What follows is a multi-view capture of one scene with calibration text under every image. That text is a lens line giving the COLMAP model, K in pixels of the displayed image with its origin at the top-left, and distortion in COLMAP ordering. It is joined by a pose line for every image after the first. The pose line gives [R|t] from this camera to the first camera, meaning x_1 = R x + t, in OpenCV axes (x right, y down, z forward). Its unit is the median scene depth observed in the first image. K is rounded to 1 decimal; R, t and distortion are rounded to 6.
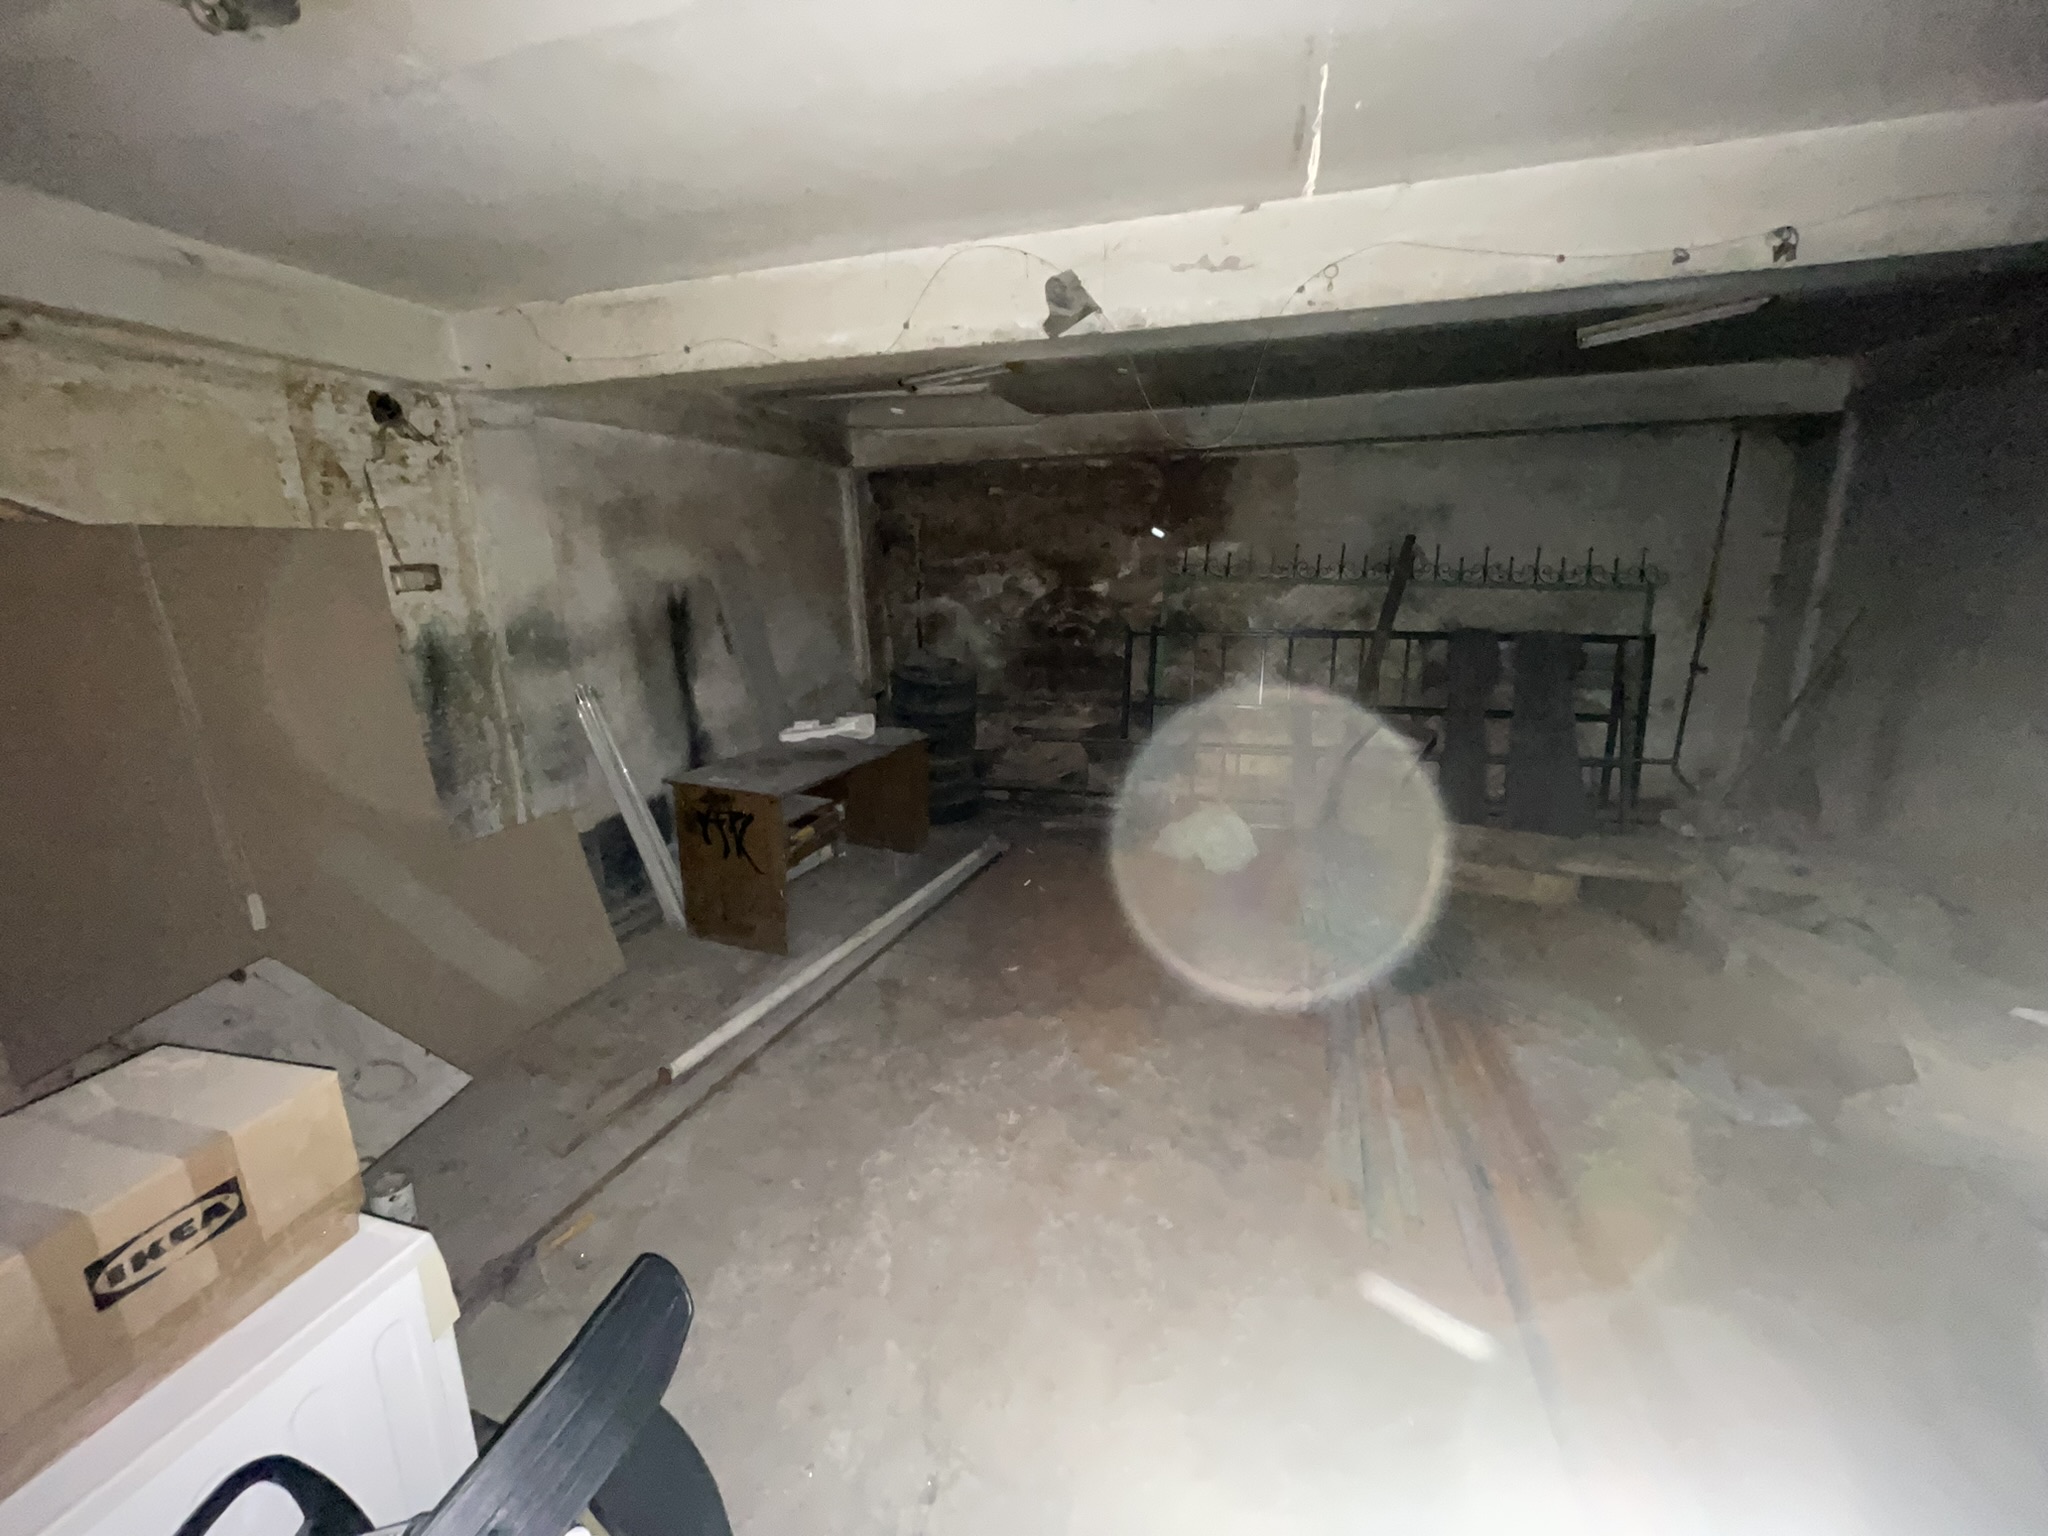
lens RADIAL K [[833.7, 0, 1025.7], [0, 833.7, 767.0], [0, 0, 1]] dist [-0.000276, -0.000137]
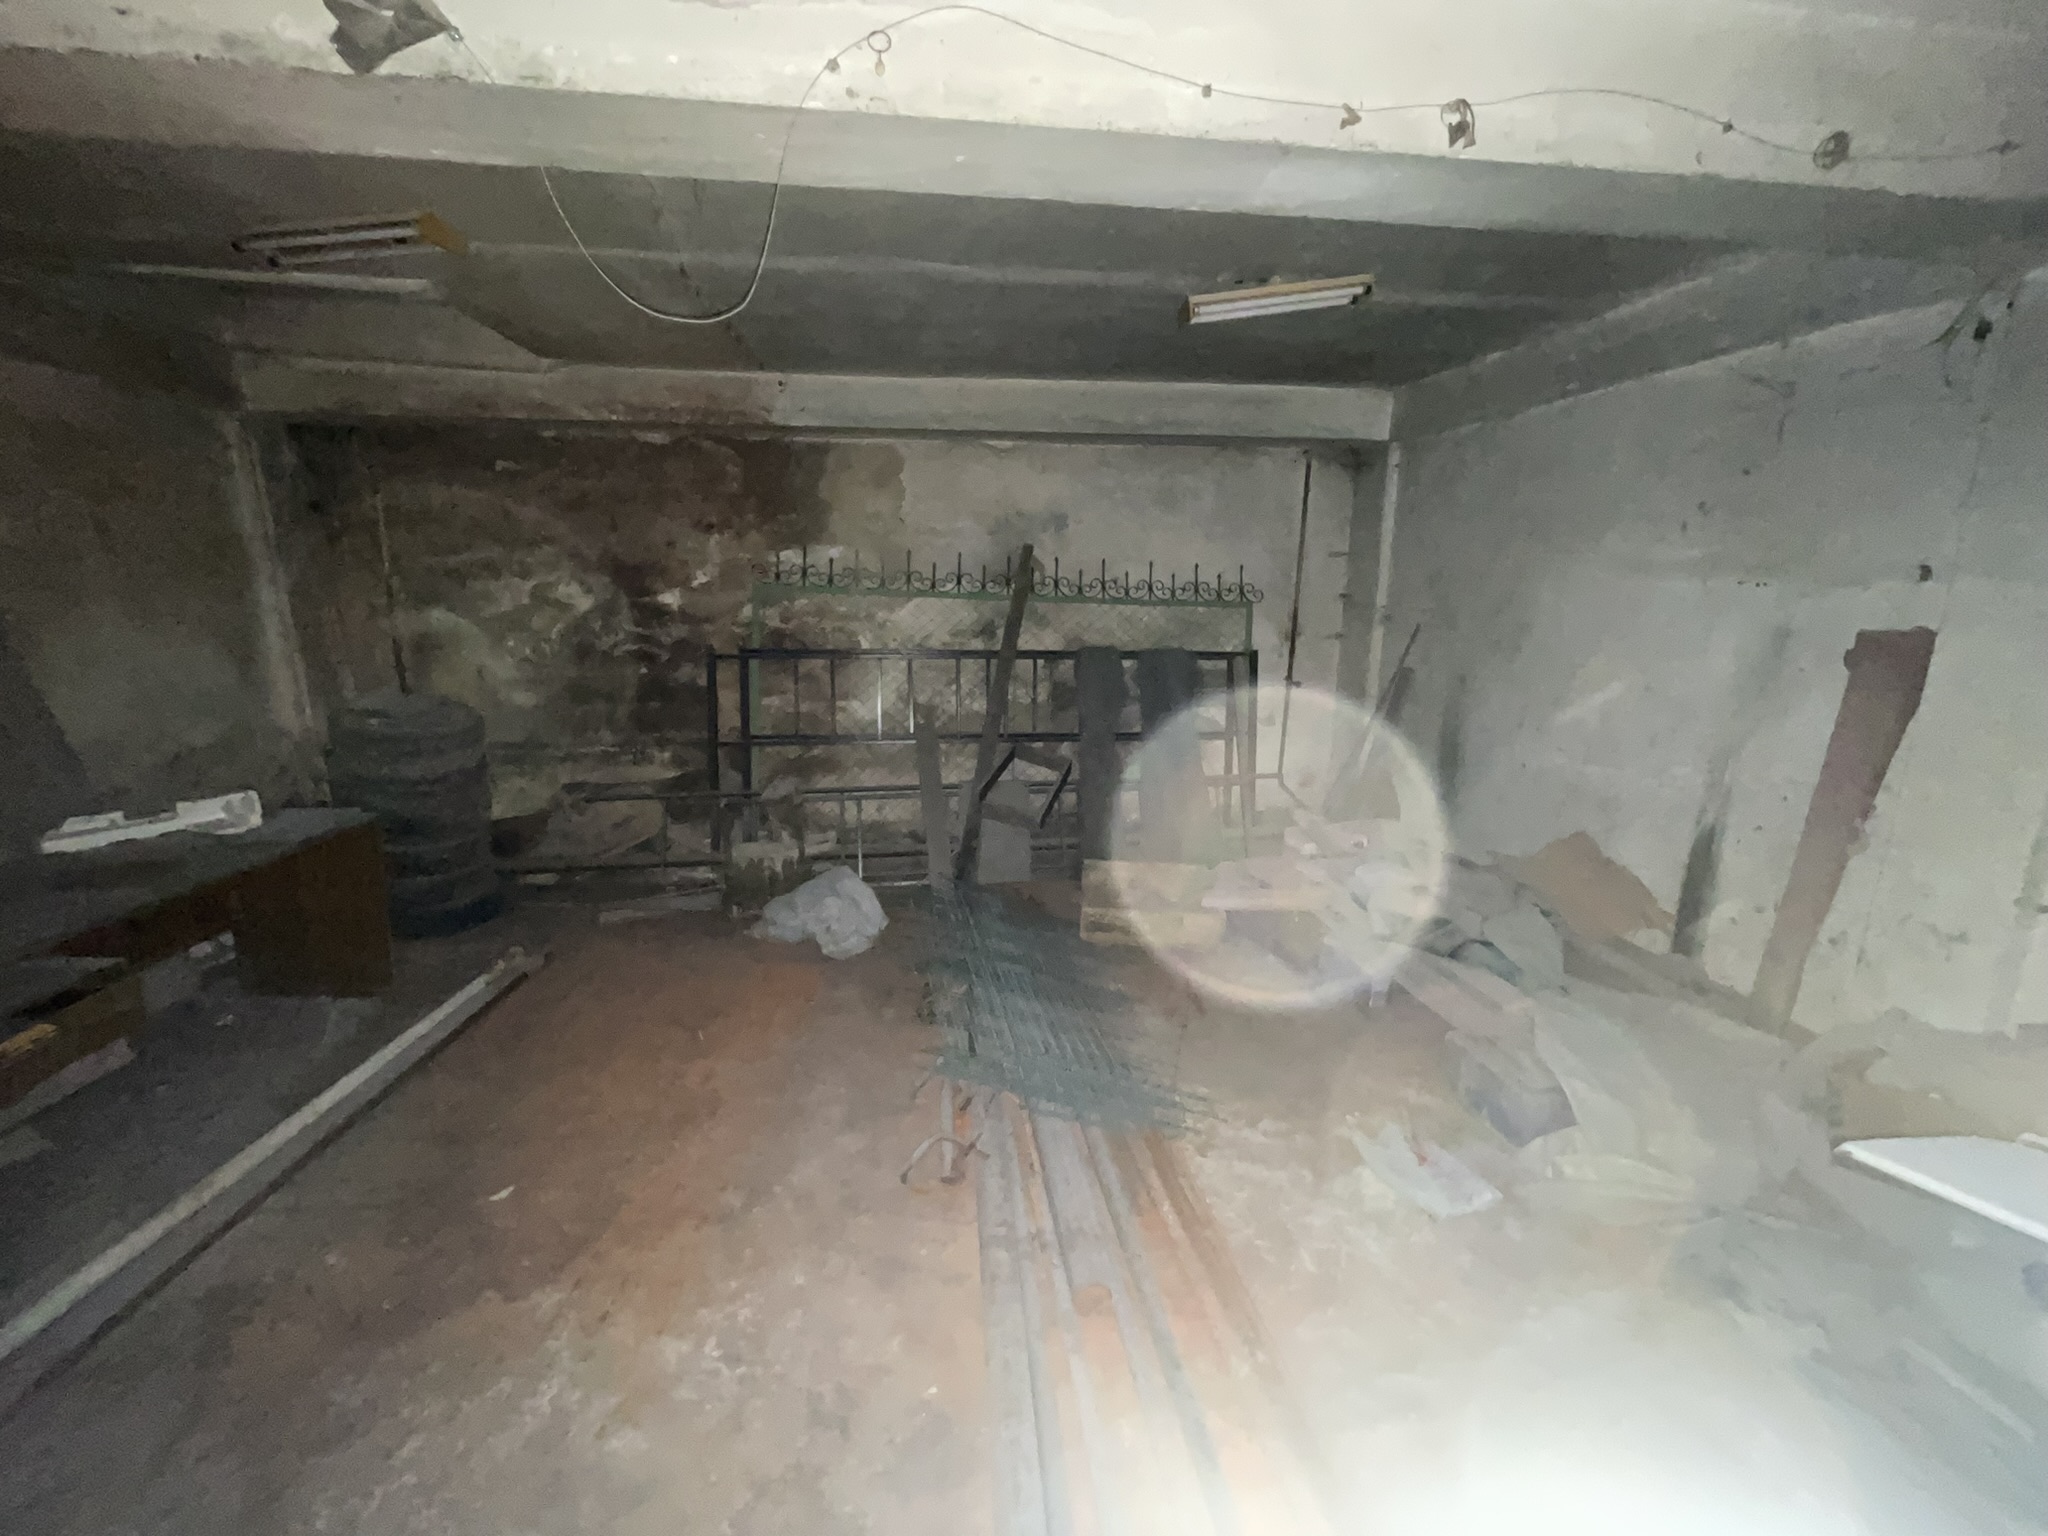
lens RADIAL K [[833.7, 0, 1025.7], [0, 833.7, 767.0], [0, 0, 1]] dist [-0.000276, -0.000137]
pose [[0.913027, -0.065918, 0.402537, 0.112175], [0.077249, 0.996940, -0.011959, -0.037700], [-0.400517, 0.042015, 0.915326, 0.259490]]
